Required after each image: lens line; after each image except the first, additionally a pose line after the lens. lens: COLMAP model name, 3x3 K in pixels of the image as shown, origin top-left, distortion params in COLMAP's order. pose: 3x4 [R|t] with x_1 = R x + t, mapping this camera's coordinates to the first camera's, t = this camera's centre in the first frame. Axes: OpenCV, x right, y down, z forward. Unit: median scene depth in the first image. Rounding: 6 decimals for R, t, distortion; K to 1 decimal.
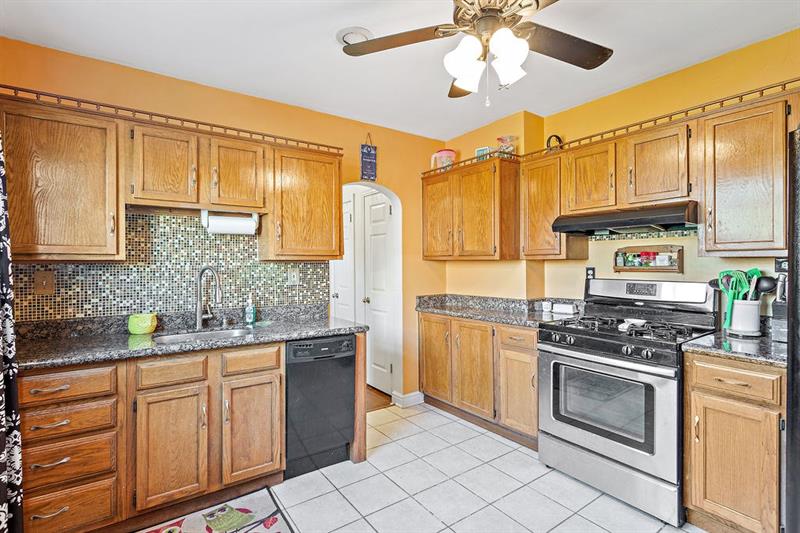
lens RADIAL K [[379.3, 0, 395.2], [0, 379.3, 264.0], [0, 0, 1]] dist [-0.001520, 0.002236]
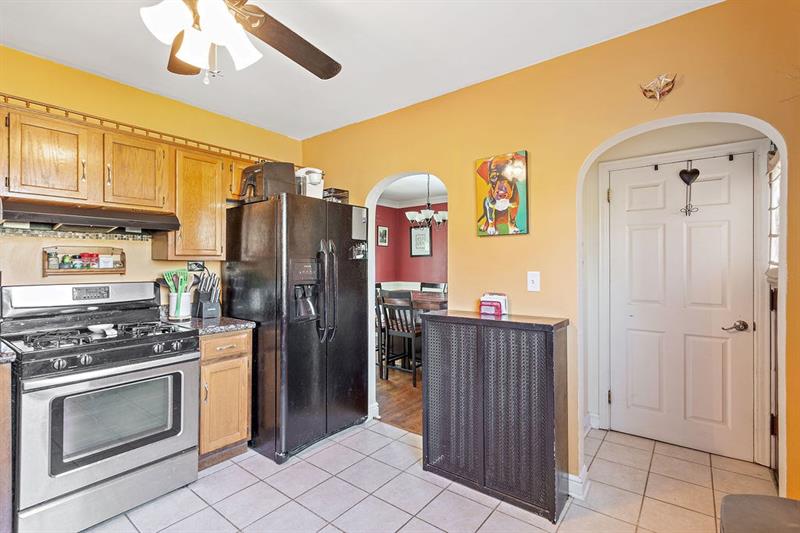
lens RADIAL K [[379.3, 0, 395.6], [0, 379.3, 263.8], [0, 0, 1]] dist [-0.001520, 0.002236]
pose [[-0.288725, 0.004077, 0.957404, -0.490715], [0.007139, 0.999972, -0.002105, 0.001819], [-0.957386, 0.006227, -0.288746, 0.583472]]
